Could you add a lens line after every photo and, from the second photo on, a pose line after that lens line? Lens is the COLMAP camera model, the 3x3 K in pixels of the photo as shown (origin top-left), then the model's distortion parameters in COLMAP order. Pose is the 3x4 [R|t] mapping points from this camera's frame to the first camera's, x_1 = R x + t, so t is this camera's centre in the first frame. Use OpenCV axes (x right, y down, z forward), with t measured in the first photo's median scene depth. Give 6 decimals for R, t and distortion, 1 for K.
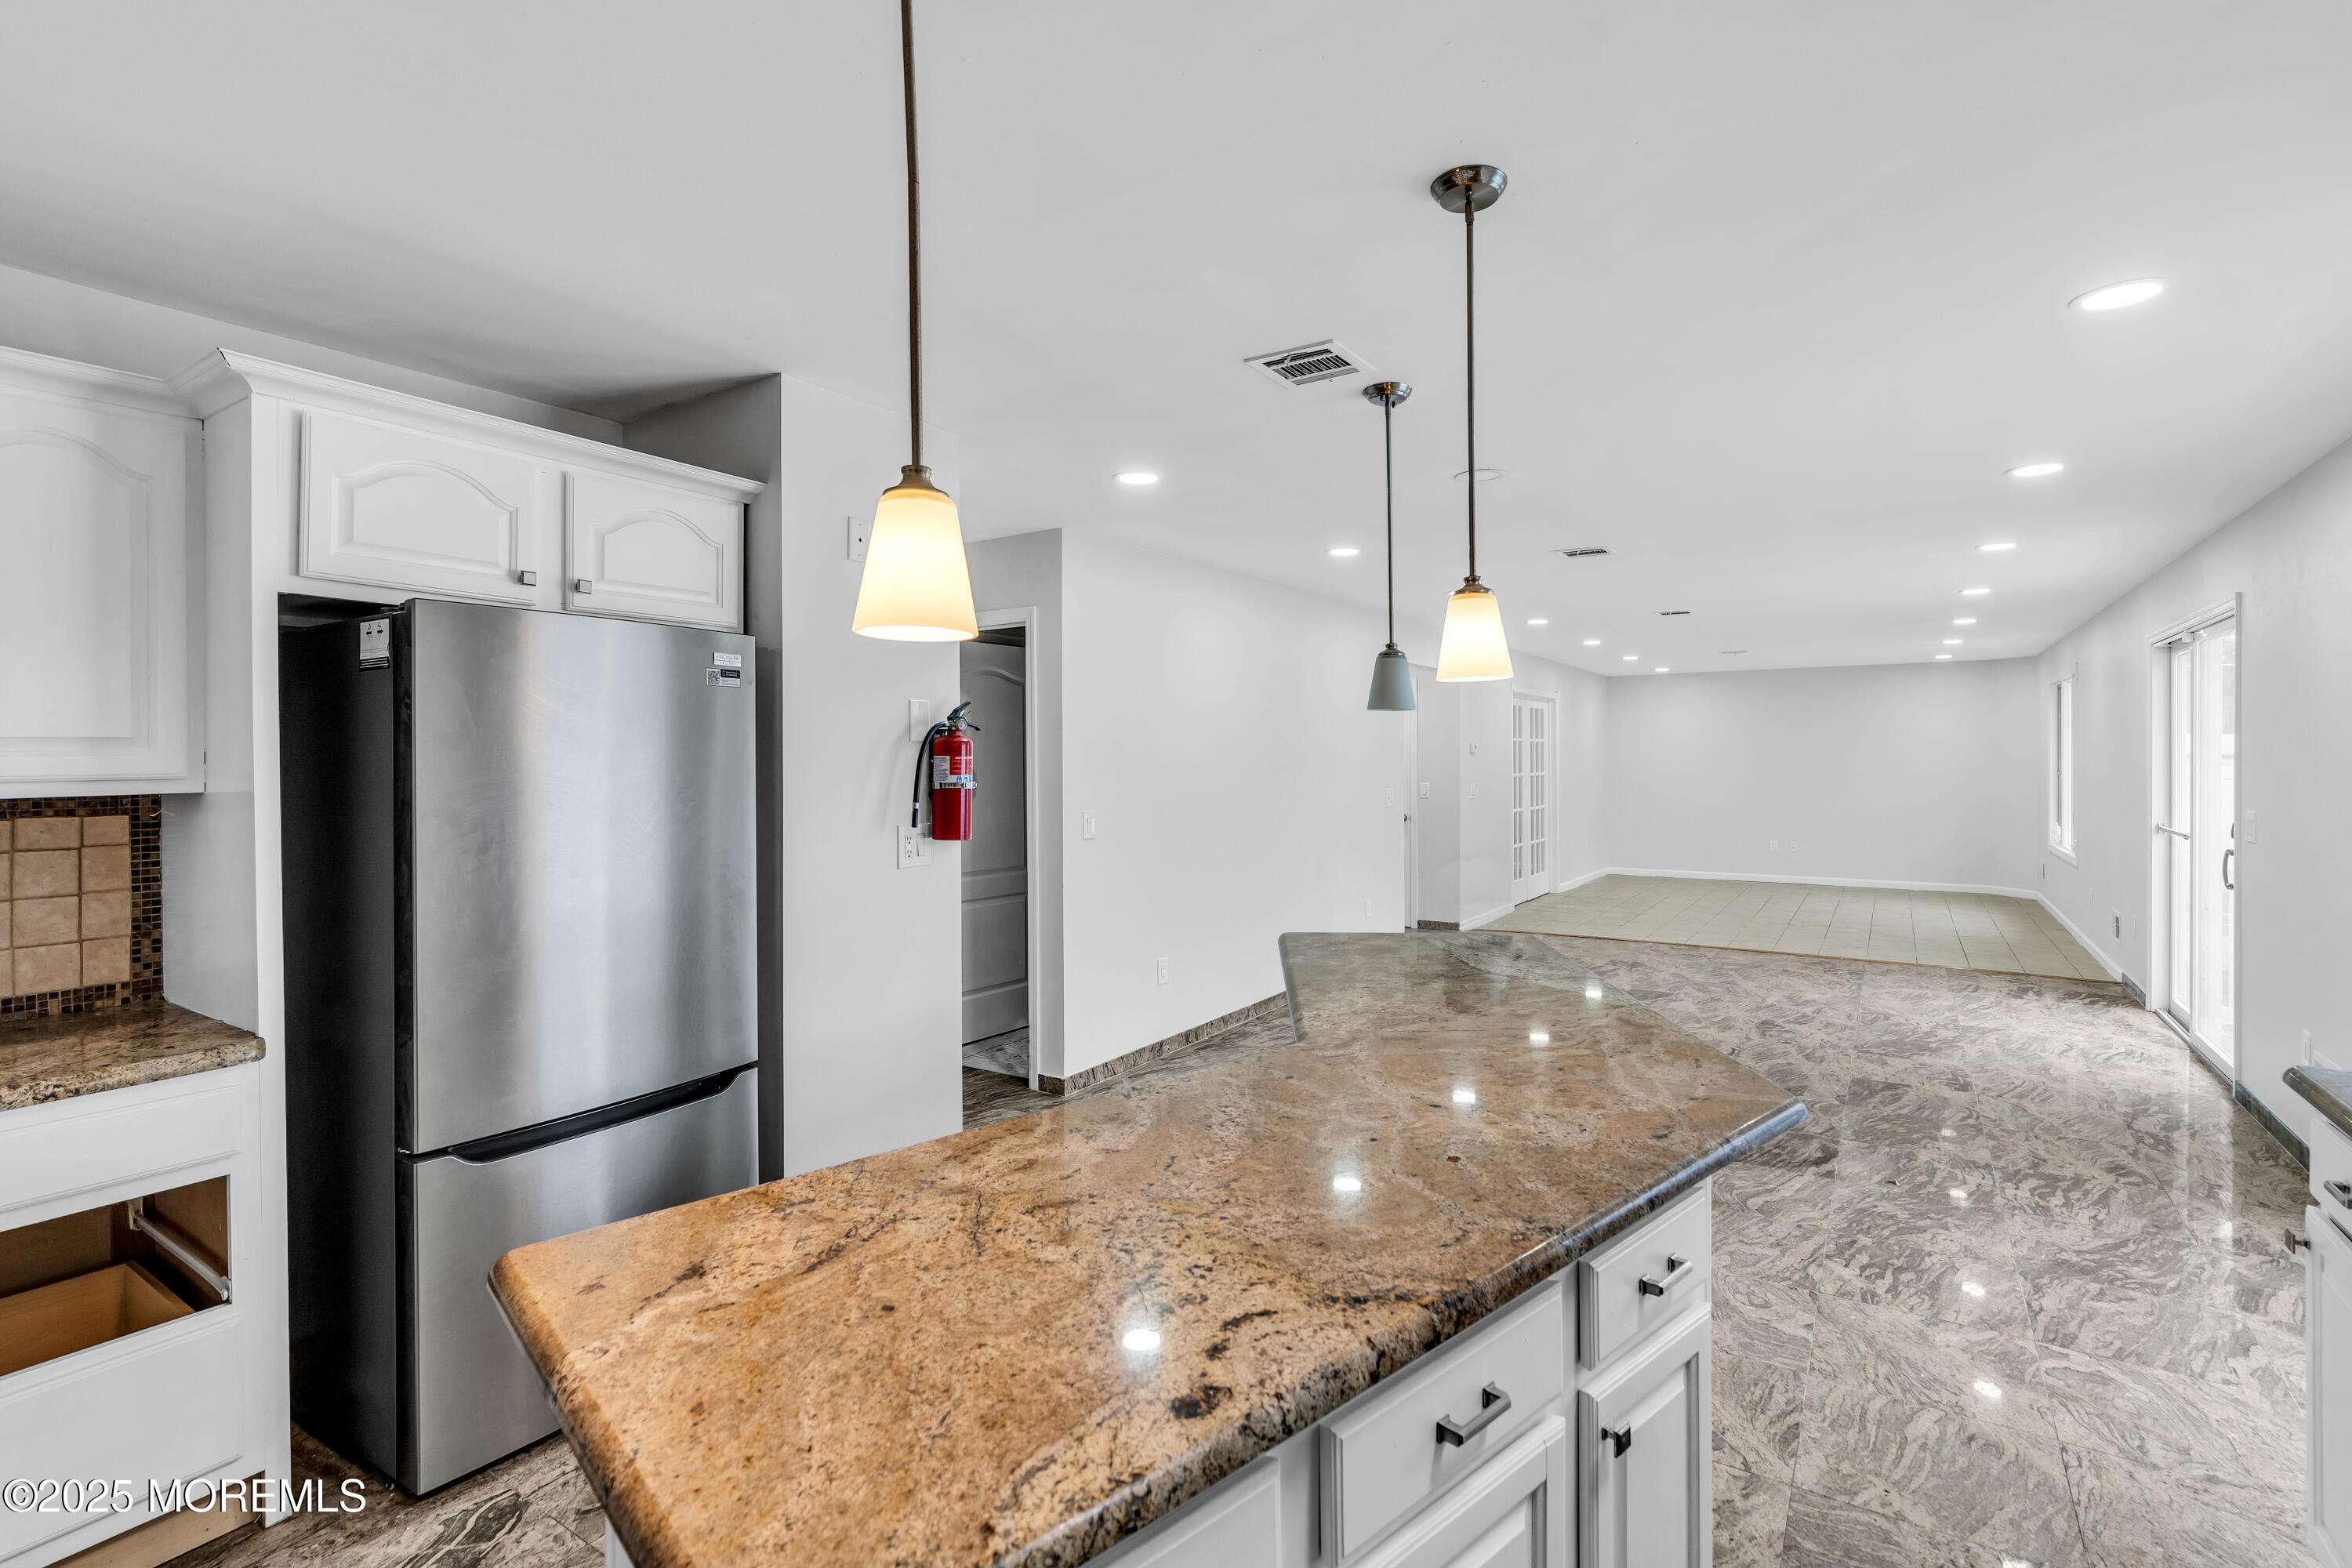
lens RADIAL K [[1074.0, 0, 1177.7], [0, 1074.0, 768.5], [0, 0, 1]] dist [-0.003846, 0.001200]
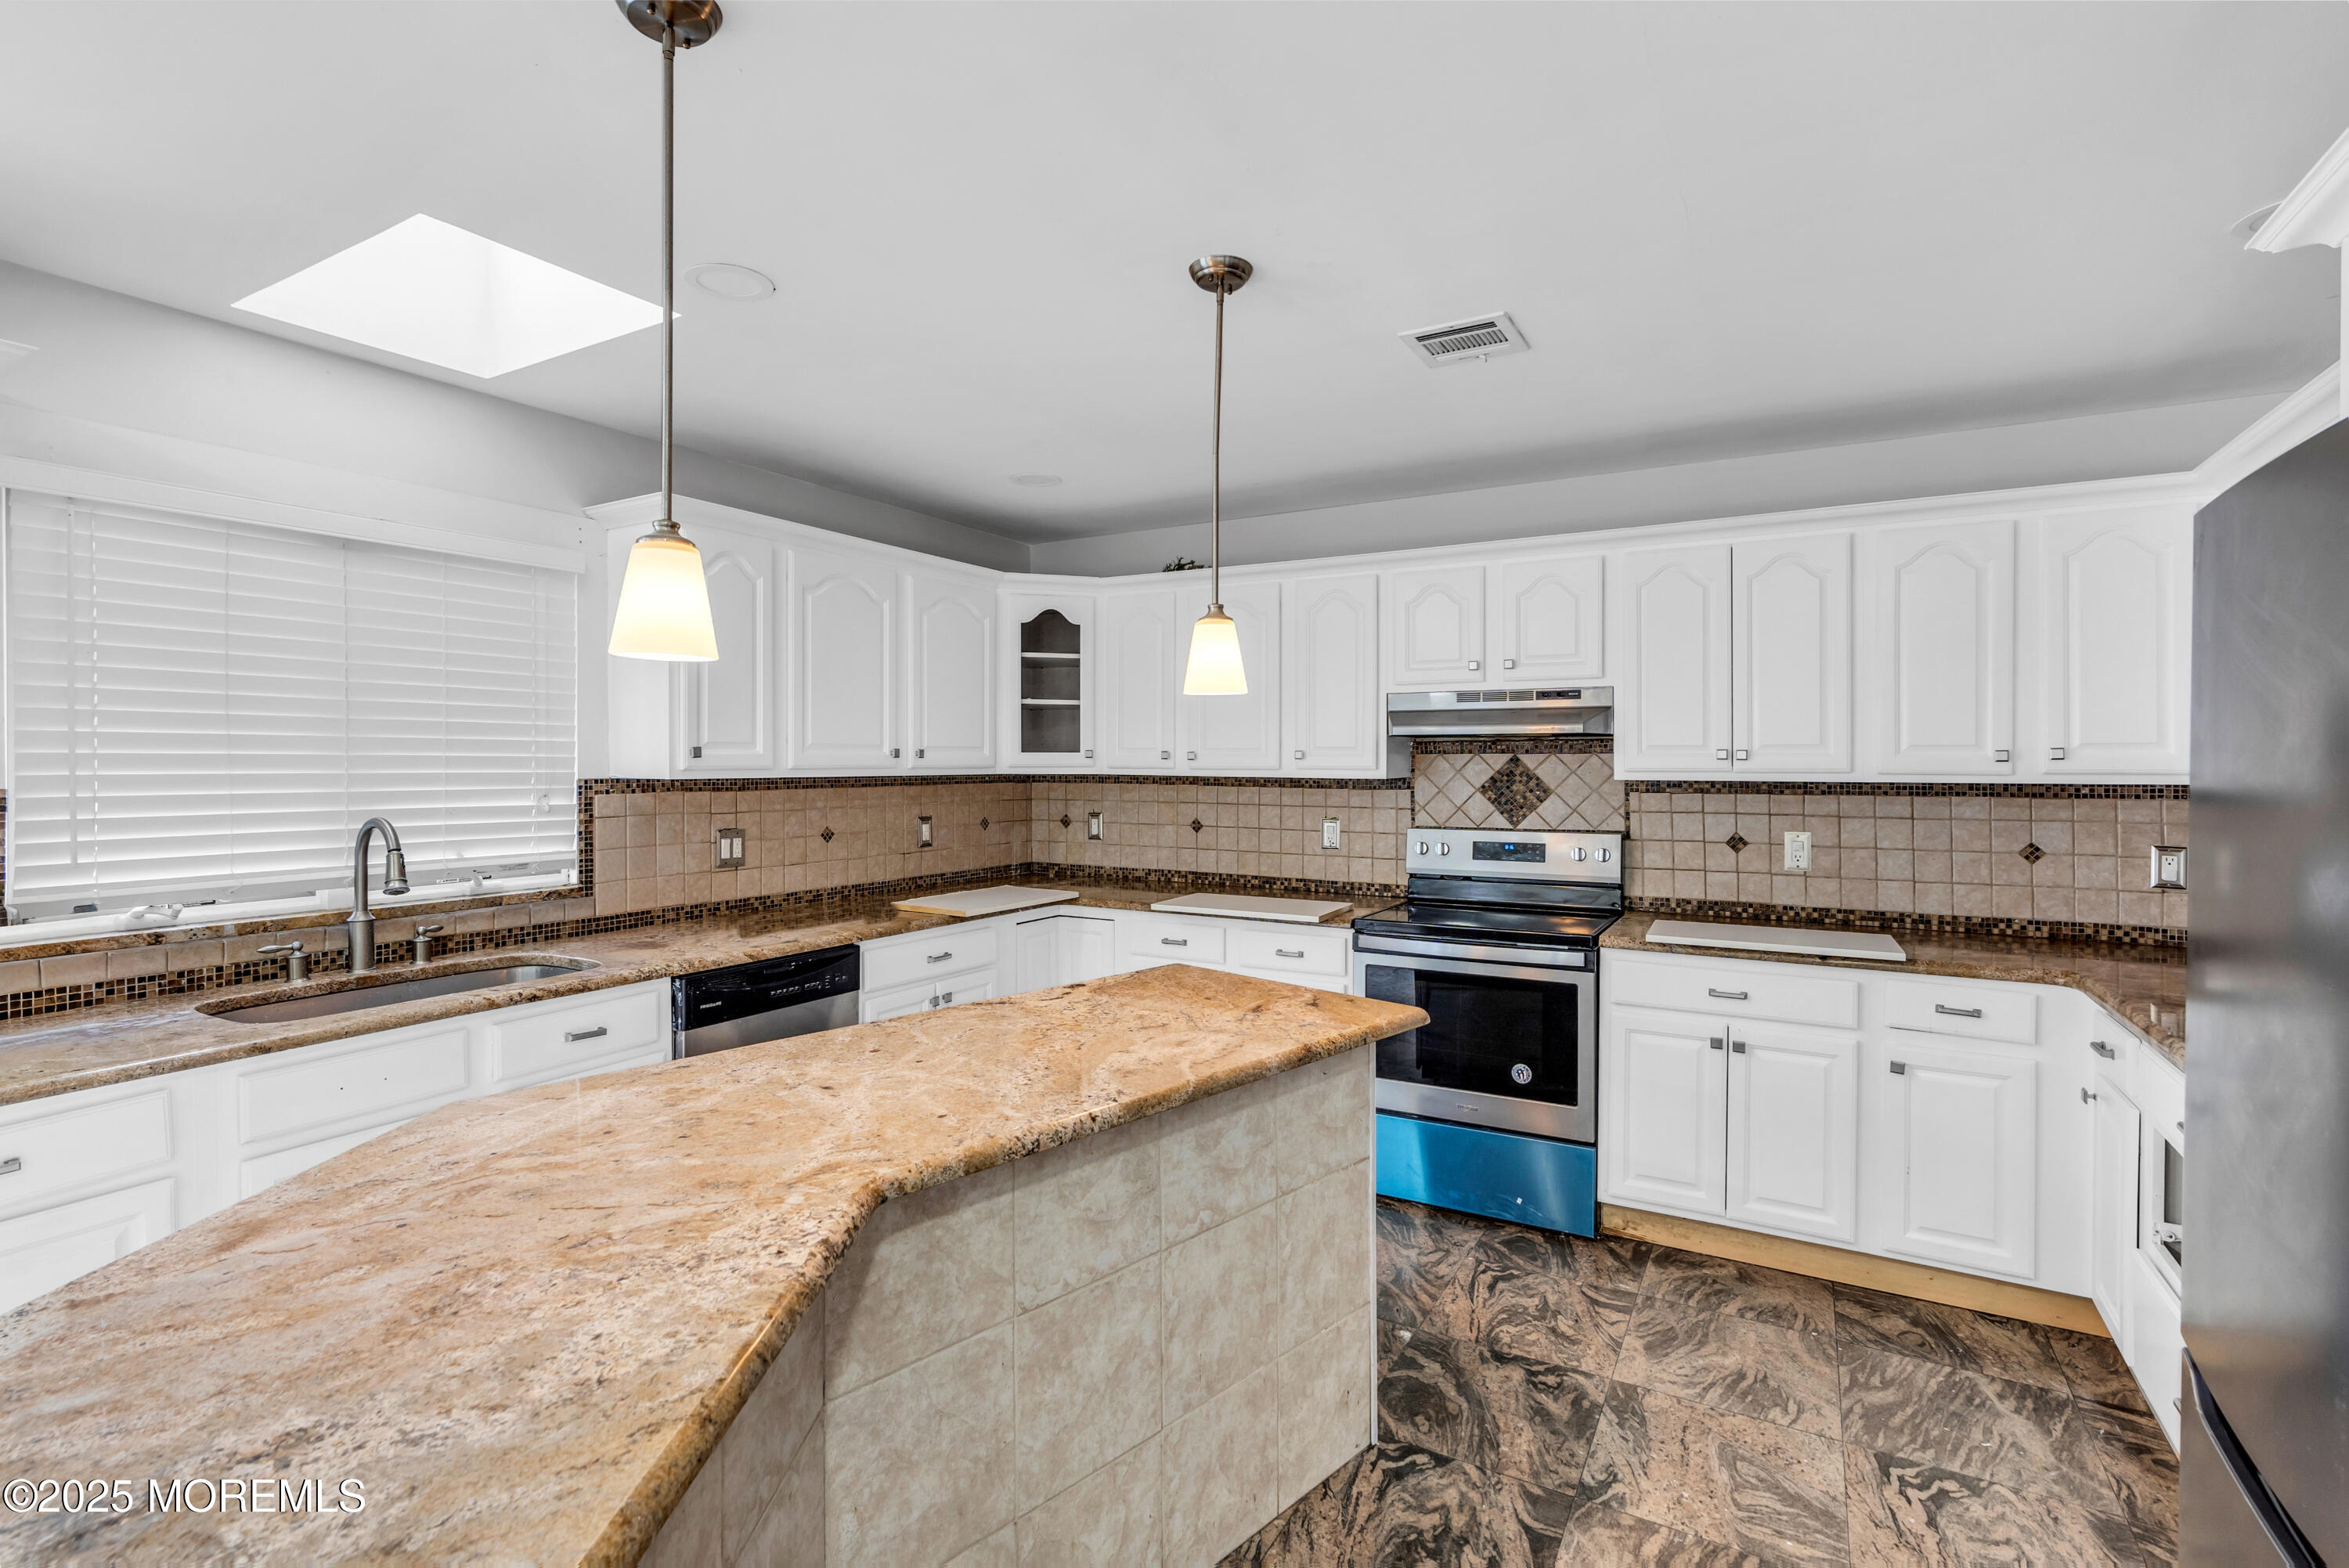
lens RADIAL K [[1072.5, 0, 1178.9], [0, 1072.5, 775.5], [0, 0, 1]] dist [-0.003846, 0.001200]
pose [[-0.997717, 0.009209, -0.066896, -0.039422], [0.008170, 0.999842, 0.015791, -0.008874], [0.067031, 0.015208, -0.997635, 2.129545]]
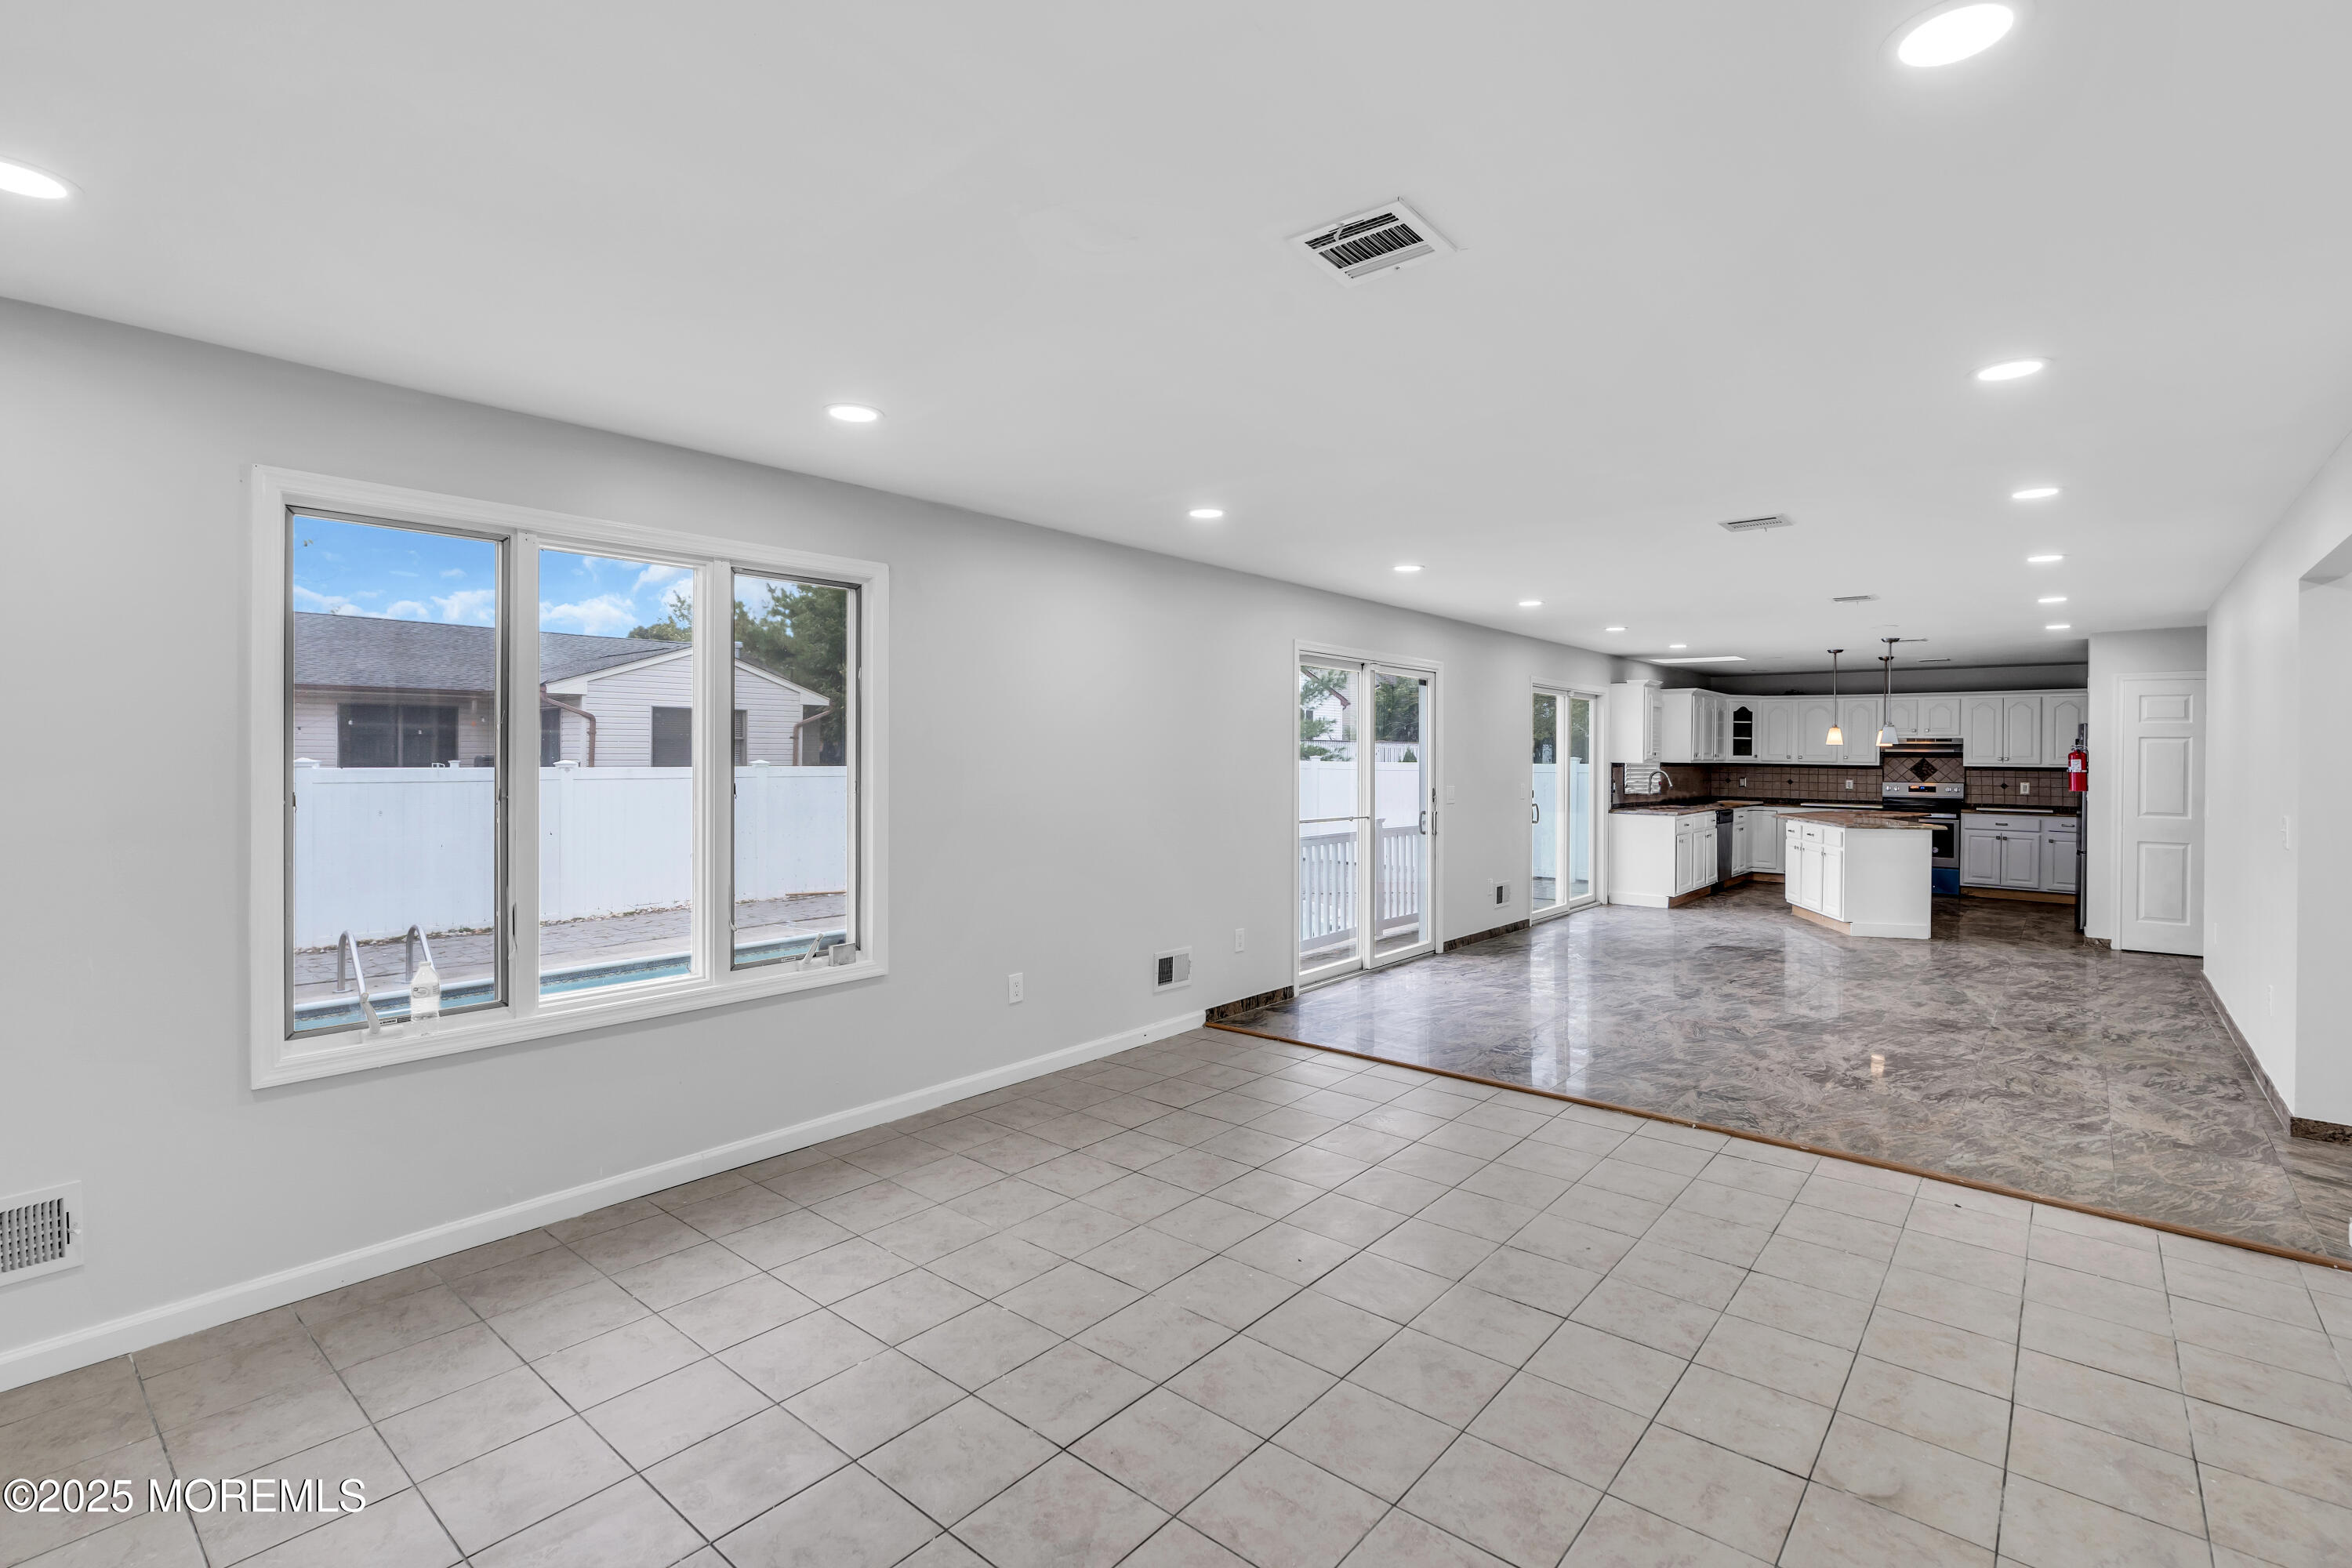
lens RADIAL K [[1074.0, 0, 1174.6], [0, 1074.0, 772.6], [0, 0, 1]] dist [-0.003846, 0.001200]
pose [[-0.993714, -0.000337, 0.111945, 2.056836], [0.002223, 0.999739, 0.022740, -0.059922], [-0.111924, 0.022846, -0.993454, 5.573721]]
